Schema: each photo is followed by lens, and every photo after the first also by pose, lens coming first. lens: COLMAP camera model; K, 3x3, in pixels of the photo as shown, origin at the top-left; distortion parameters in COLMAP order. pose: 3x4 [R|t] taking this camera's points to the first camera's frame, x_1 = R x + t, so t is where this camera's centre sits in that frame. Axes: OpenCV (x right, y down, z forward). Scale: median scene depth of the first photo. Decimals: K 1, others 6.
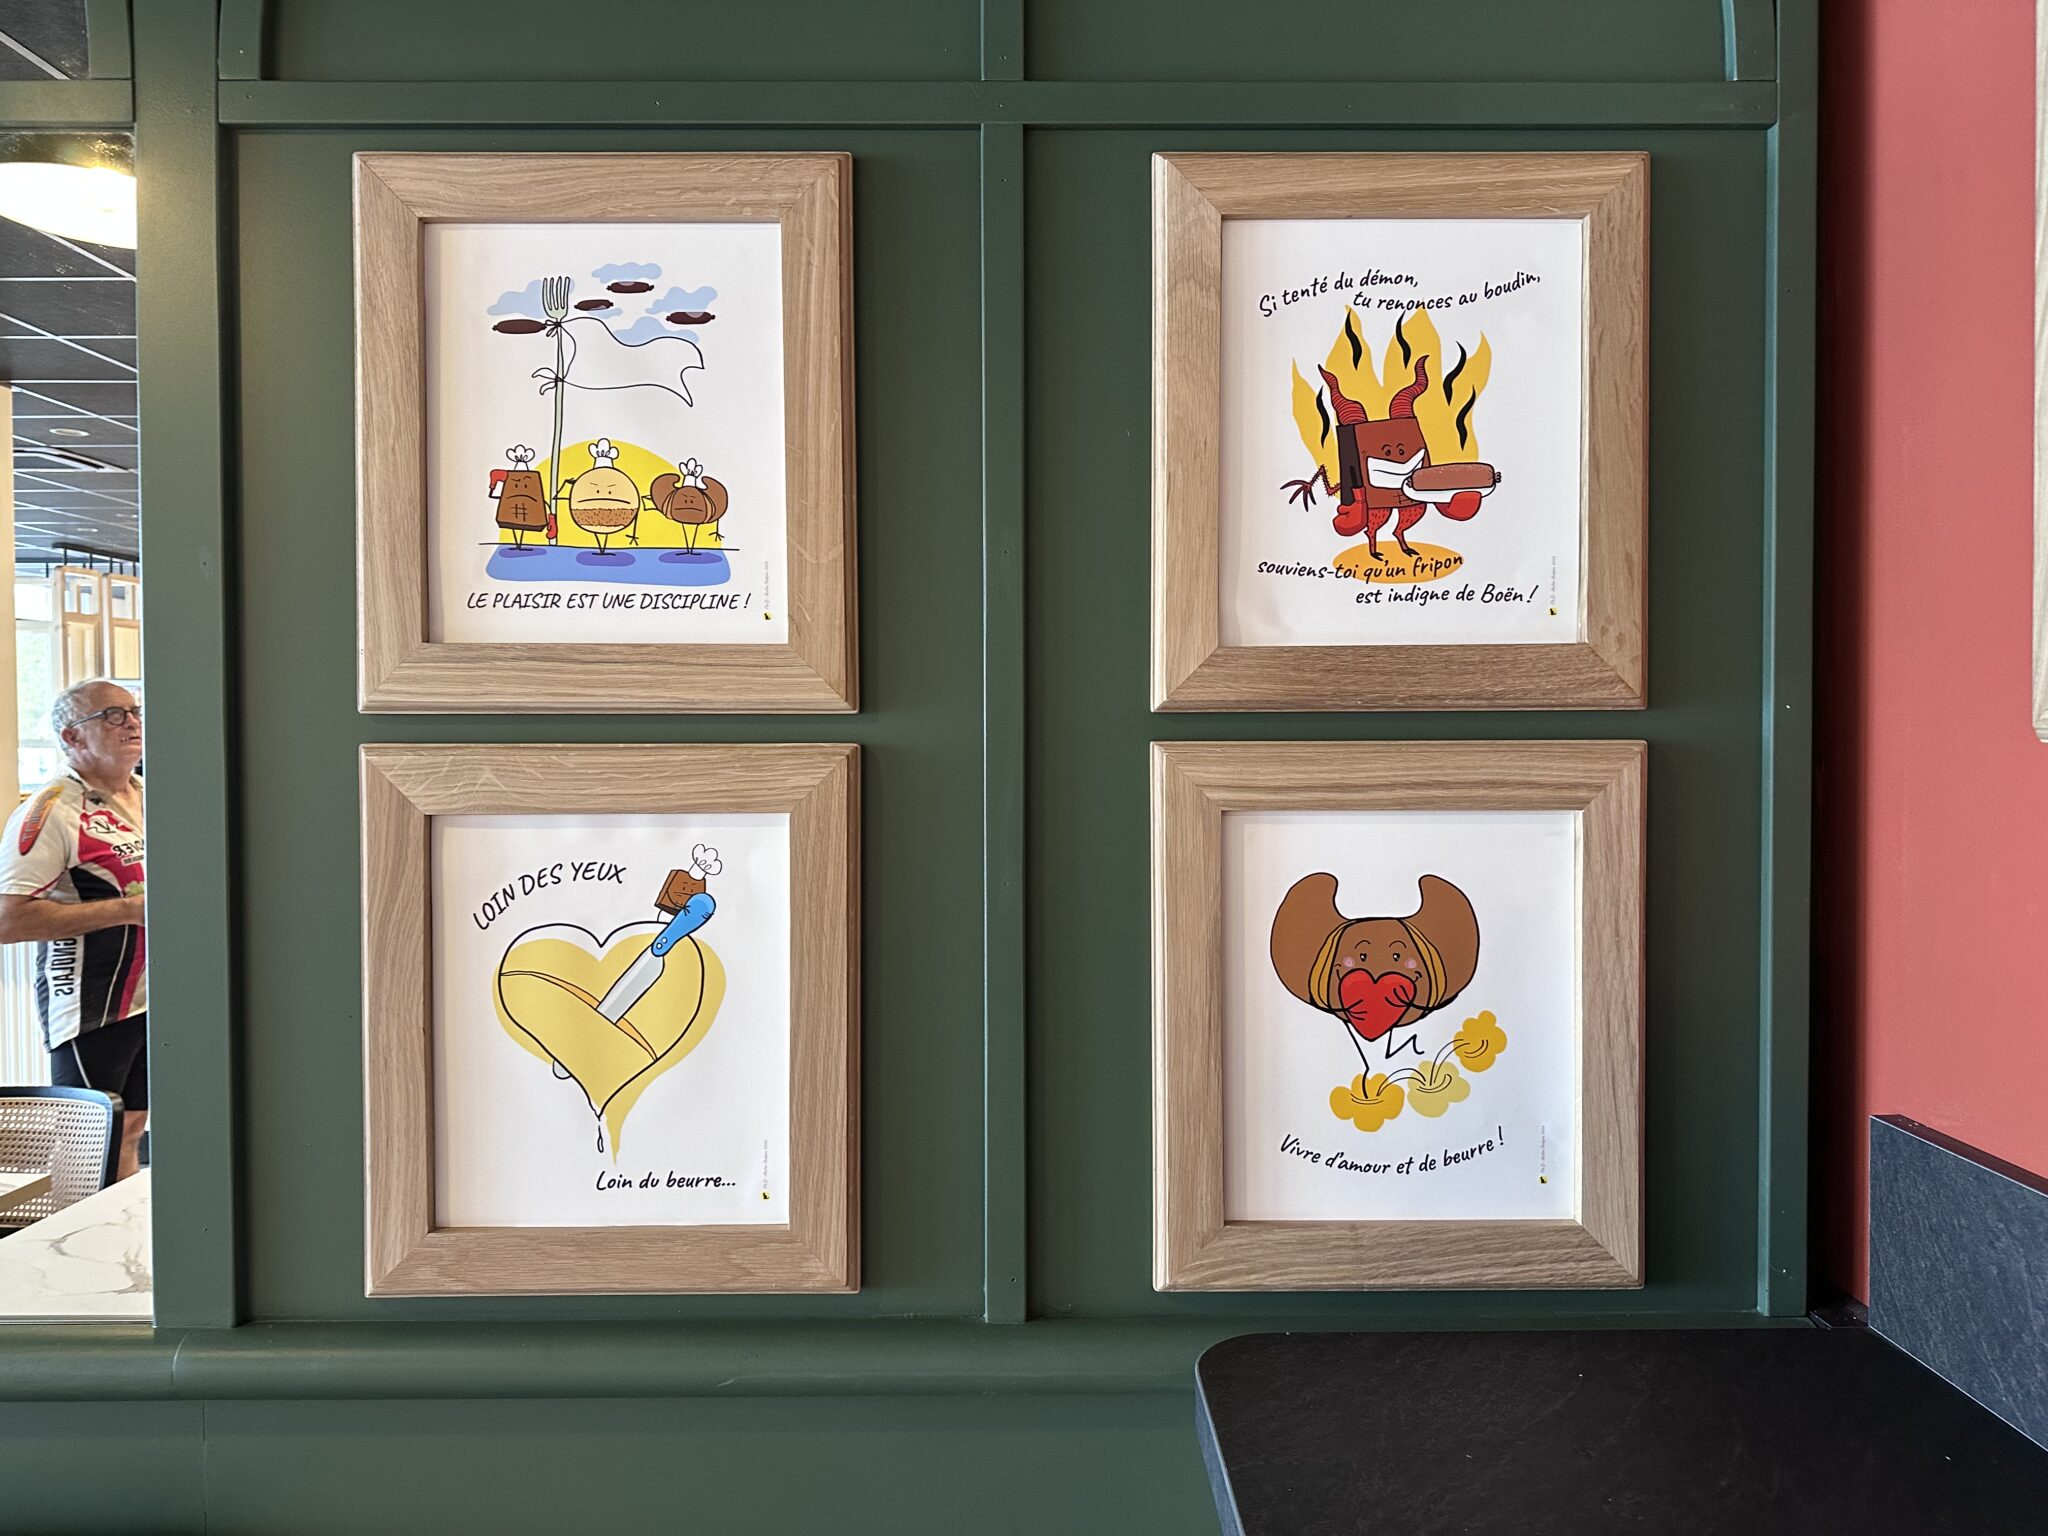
lens RADIAL K [[1457.9, 0, 1024.0], [0, 1457.9, 769.7], [0, 0, 1]] dist [0.018892, -0.007667]
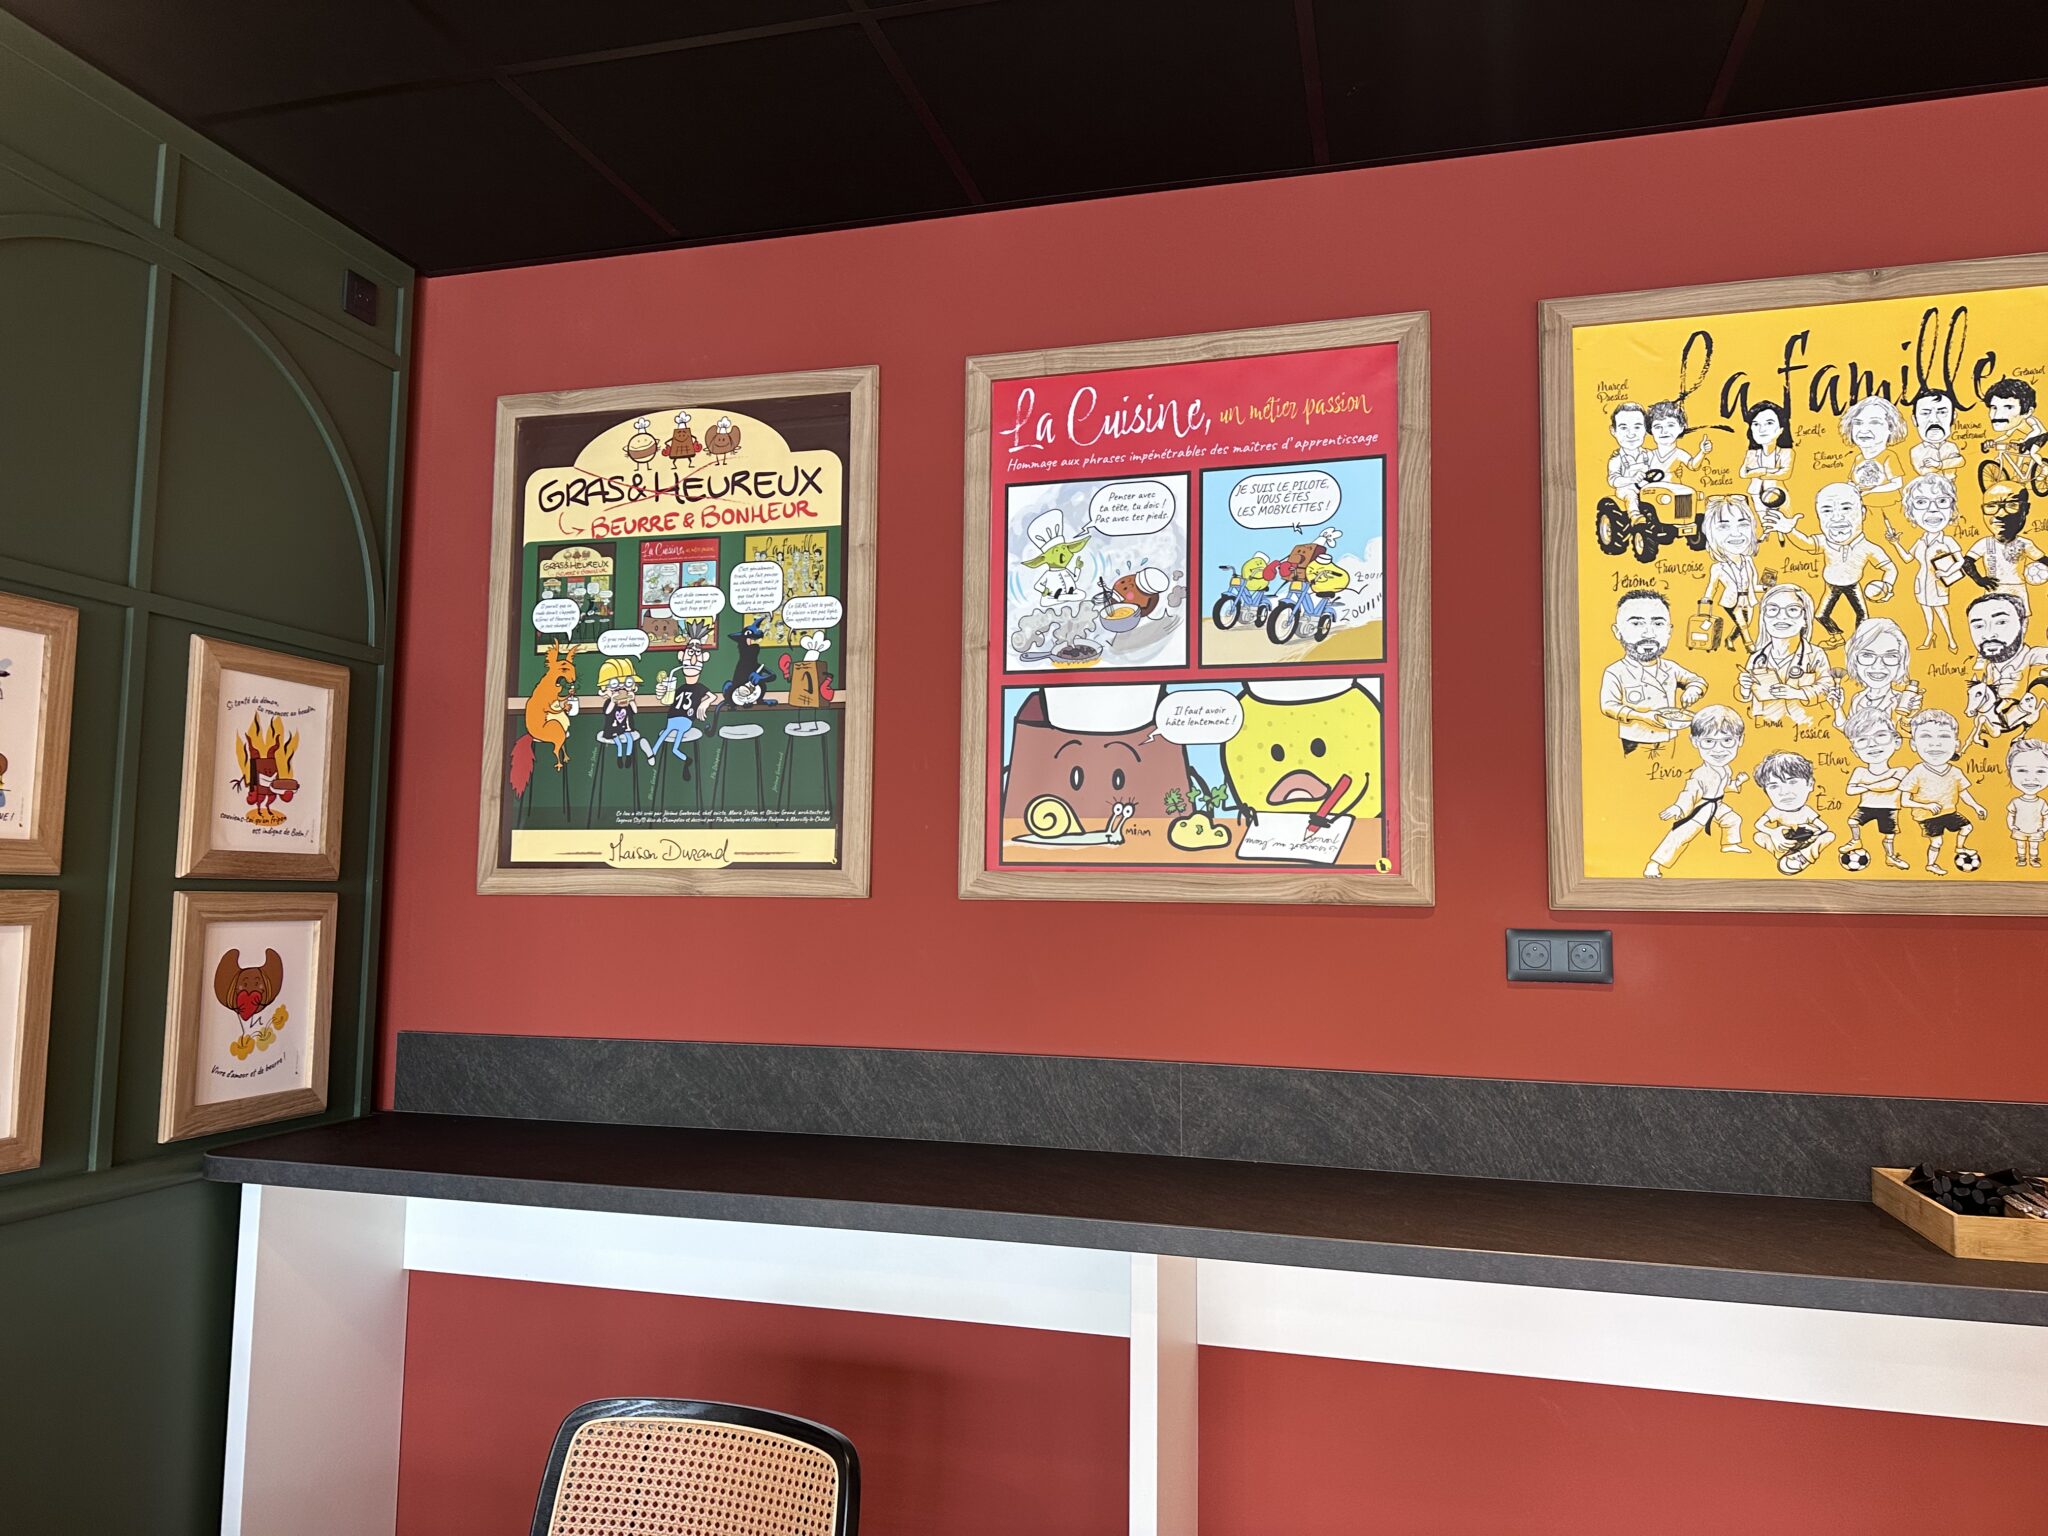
lens RADIAL K [[1457.9, 0, 1023.7], [0, 1457.9, 781.5], [0, 0, 1]] dist [0.018892, -0.007667]
pose [[0.272549, 0.085307, 0.958353, -1.723782], [0.010991, 0.995721, -0.091759, 0.034039], [-0.962079, 0.035542, 0.270445, -0.855978]]
